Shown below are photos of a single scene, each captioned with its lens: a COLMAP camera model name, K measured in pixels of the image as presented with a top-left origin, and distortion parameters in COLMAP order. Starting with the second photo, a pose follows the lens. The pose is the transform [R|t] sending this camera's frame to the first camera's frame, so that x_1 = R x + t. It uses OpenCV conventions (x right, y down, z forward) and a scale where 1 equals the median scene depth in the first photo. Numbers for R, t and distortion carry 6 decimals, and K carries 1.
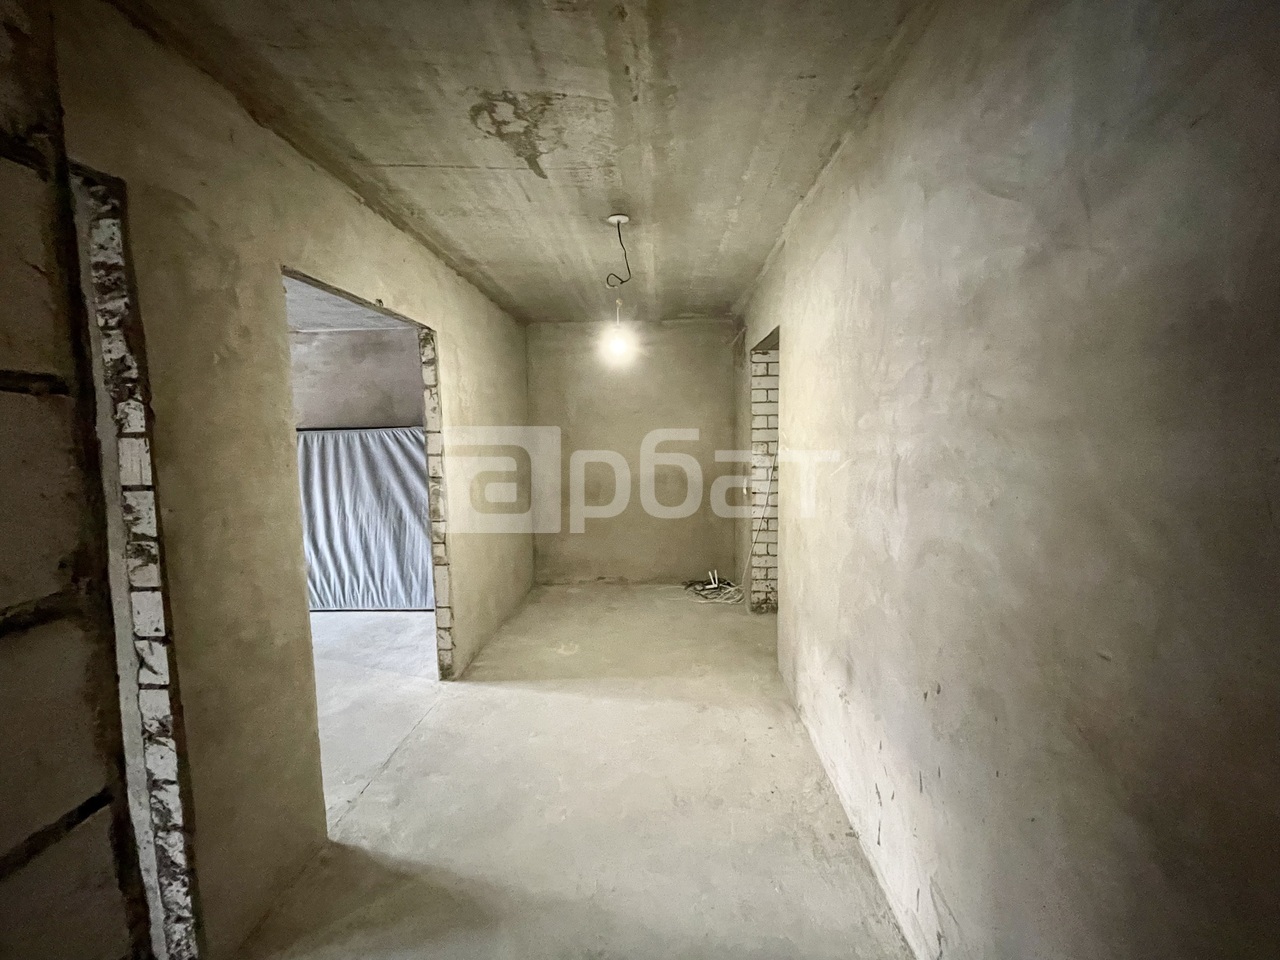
lens RADIAL K [[516.6, 0, 640.1], [0, 516.6, 477.3], [0, 0, 1]] dist [-0.001691, -0.000295]
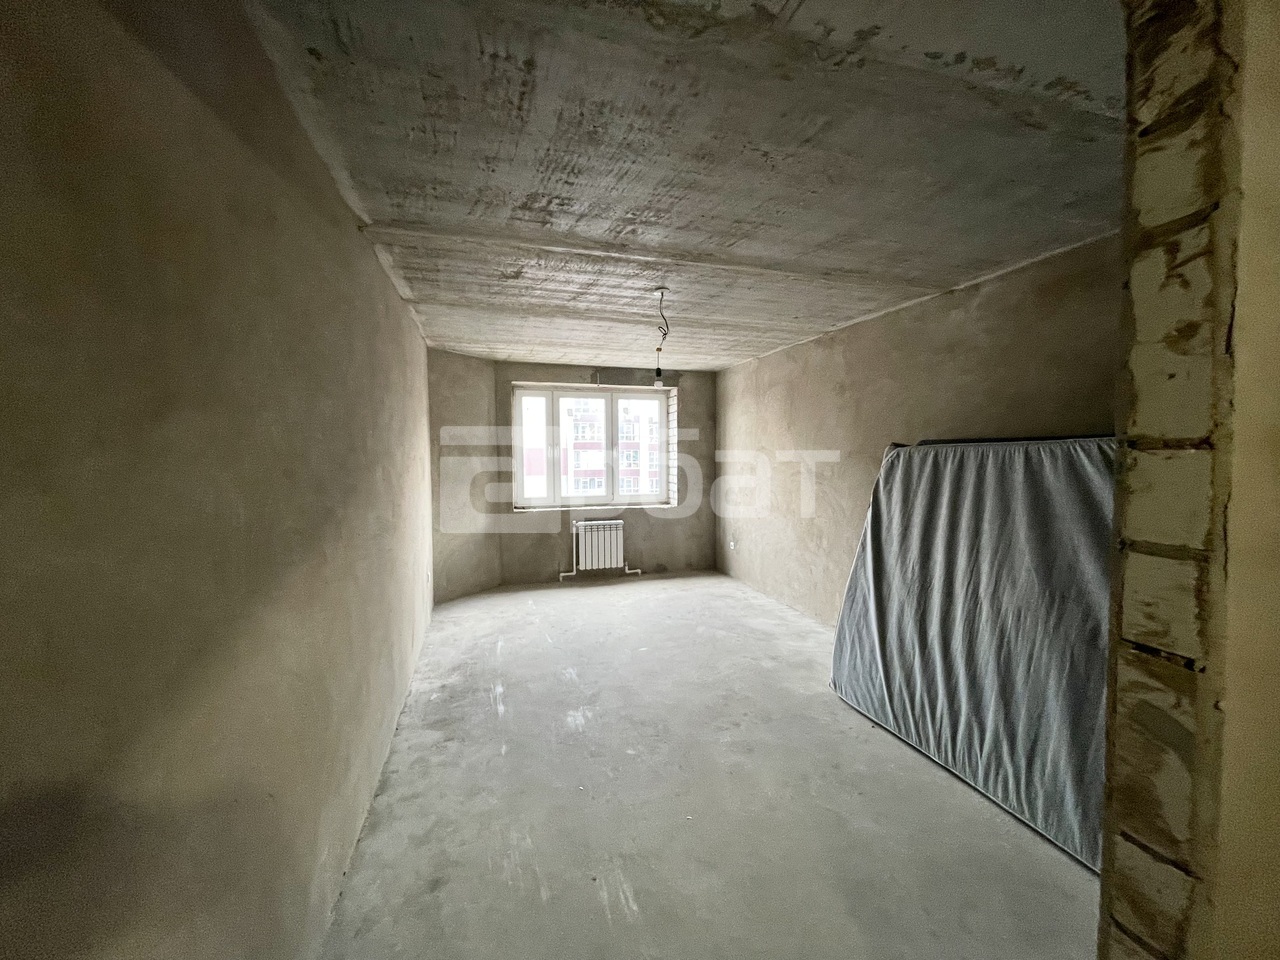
lens RADIAL K [[516.6, 0, 640.1], [0, 516.6, 477.3], [0, 0, 1]] dist [-0.001691, -0.000295]
pose [[0.315494, 0.058513, -0.947122, -0.180936], [-0.085087, 0.995821, 0.033179, -0.042119], [0.945105, 0.070120, 0.319154, 0.493991]]
